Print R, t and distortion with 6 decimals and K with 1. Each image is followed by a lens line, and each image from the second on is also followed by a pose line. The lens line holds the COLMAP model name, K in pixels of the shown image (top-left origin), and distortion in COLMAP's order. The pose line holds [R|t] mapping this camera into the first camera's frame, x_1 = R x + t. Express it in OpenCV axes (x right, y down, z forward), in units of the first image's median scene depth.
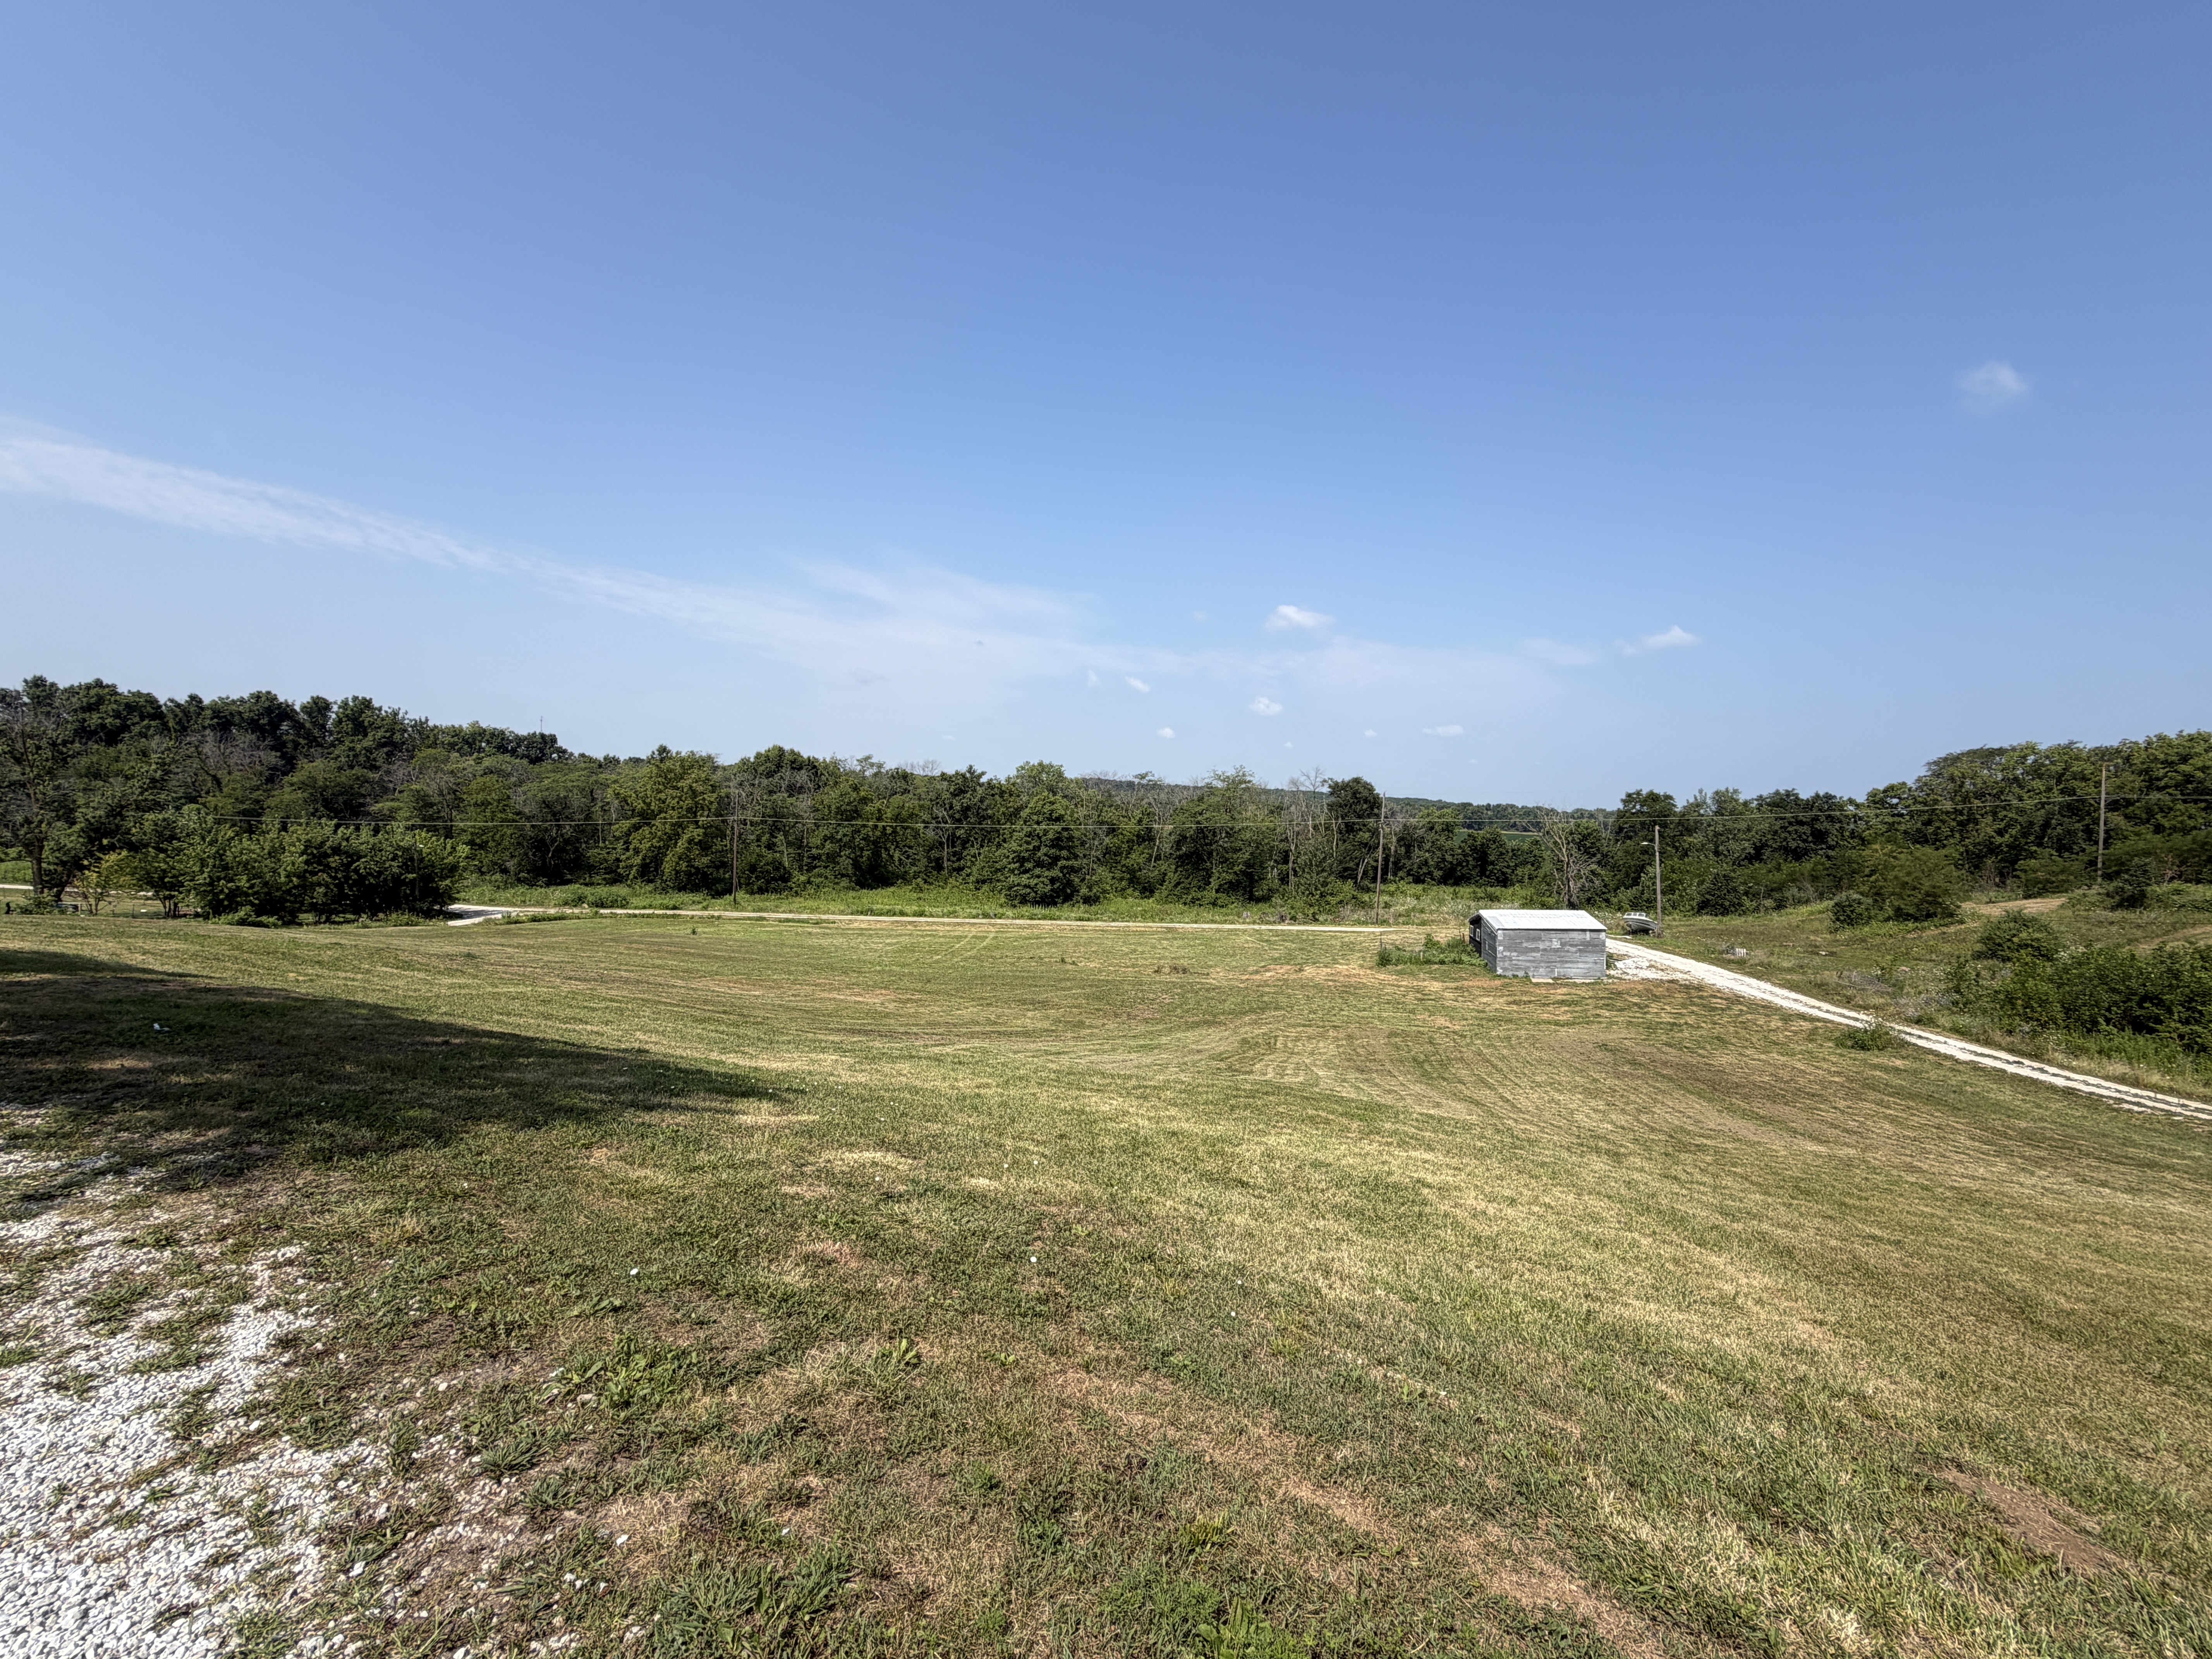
lens RADIAL K [[996.2, 0, 1106.3], [0, 996.2, 832.4], [0, 0, 1]] dist [0.002867, -0.001036]
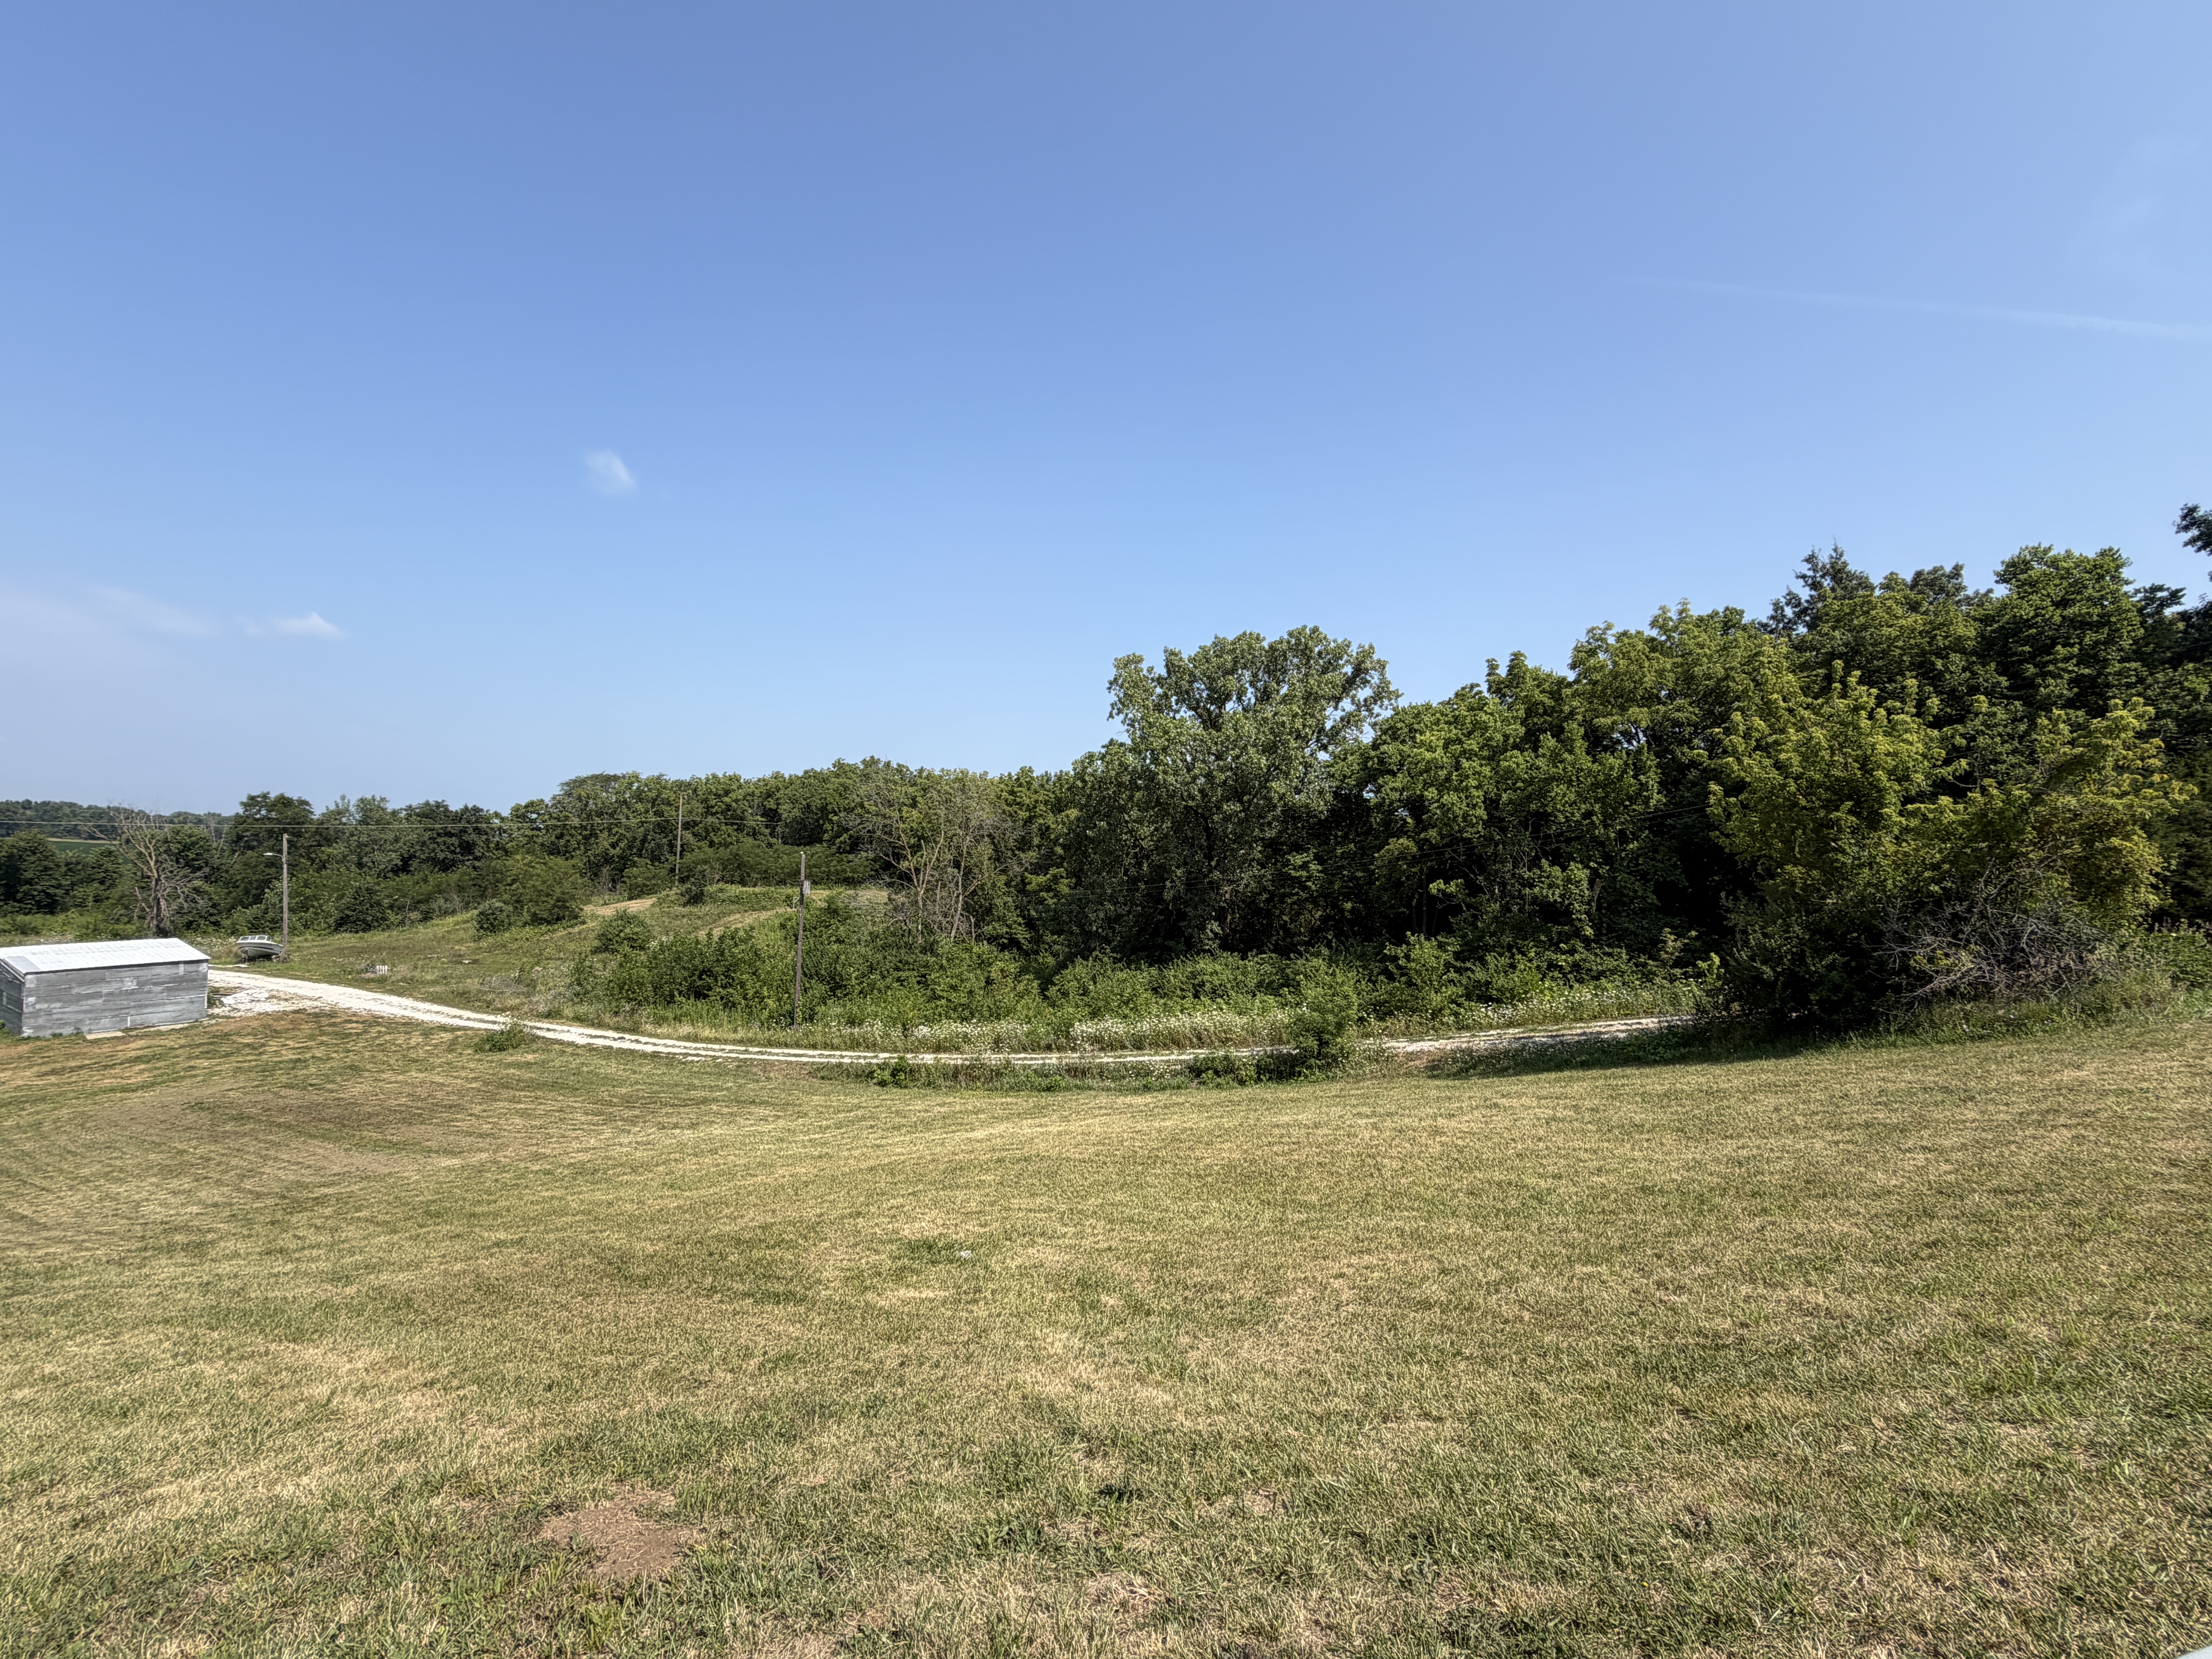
lens RADIAL K [[996.2, 0, 1109.3], [0, 996.2, 828.3], [0, 0, 1]] dist [0.002867, -0.001036]
pose [[0.369669, 0.025217, 0.928821, 0.012741], [-0.010559, 0.999681, -0.022939, 0.001189], [-0.929104, -0.001327, 0.369817, 0.013924]]
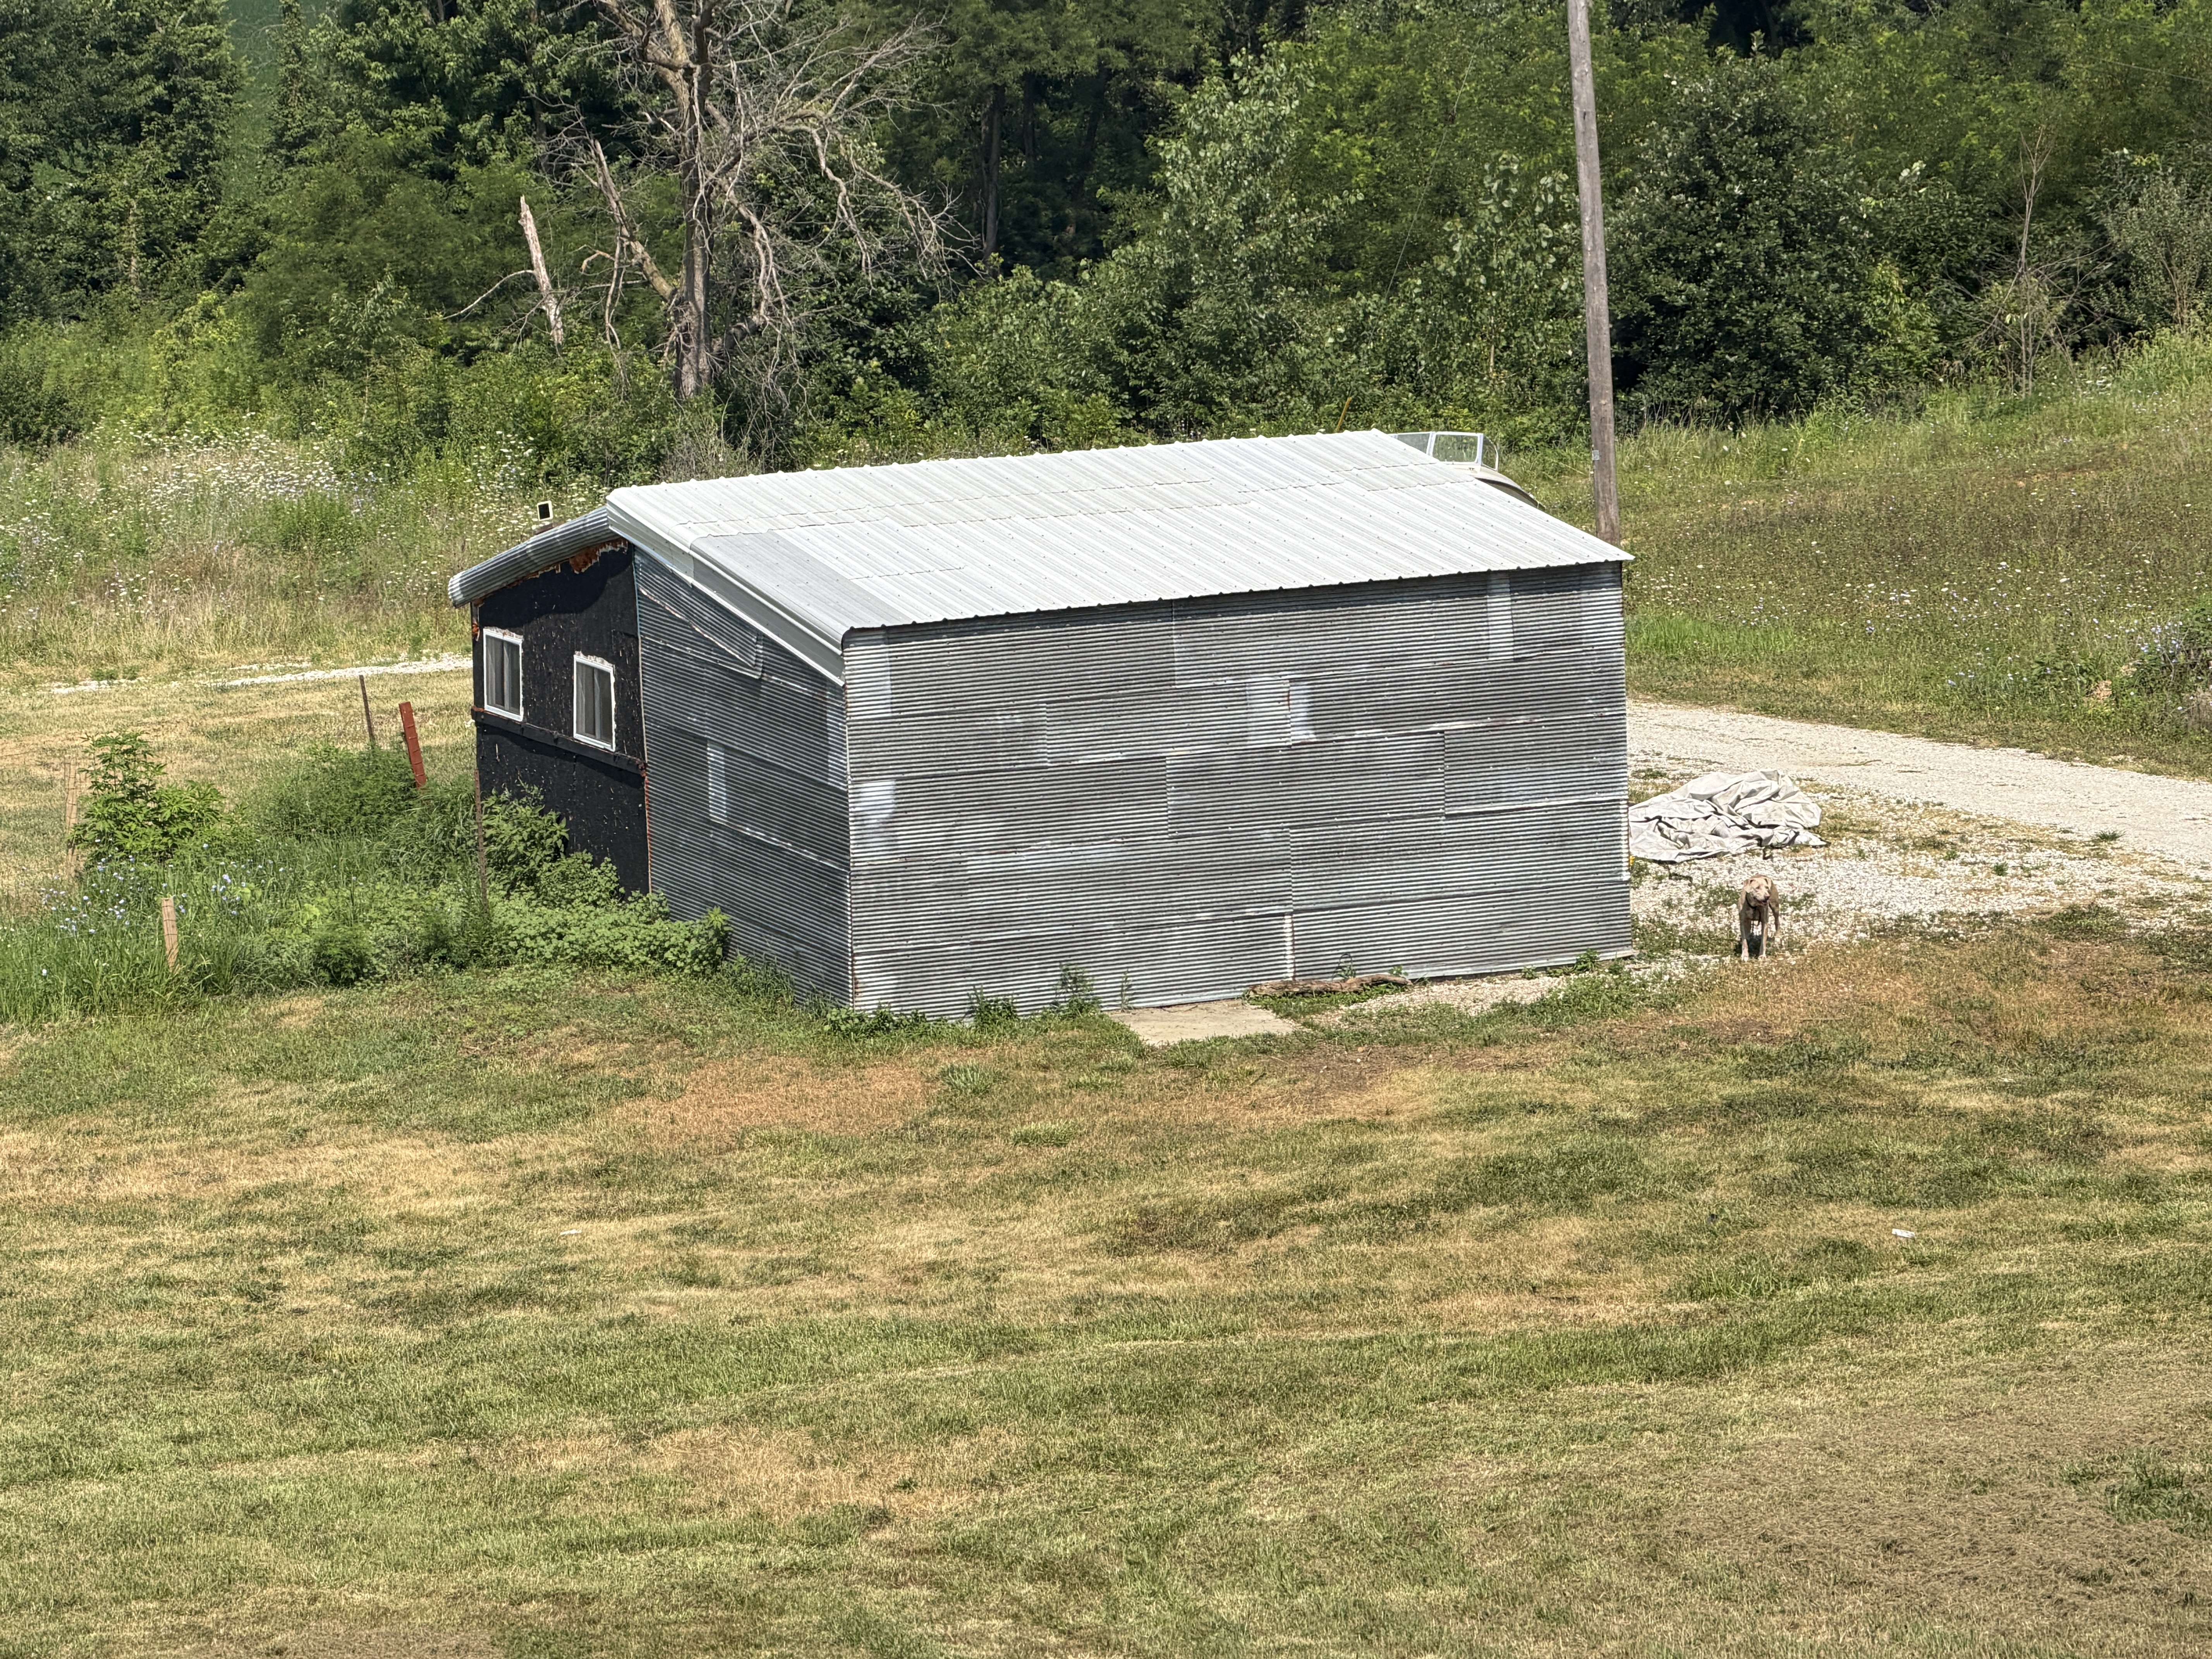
lens RADIAL K [[8264.6, 0, 1105.7], [0, 8264.6, 829.4], [0, 0, 1]] dist [0.173578, 0.000000]
pose [[0.848341, -0.096432, 0.520594, -0.098591], [0.041372, 0.992341, 0.116396, 0.007448], [-0.527831, -0.077205, 0.845833, 0.162090]]
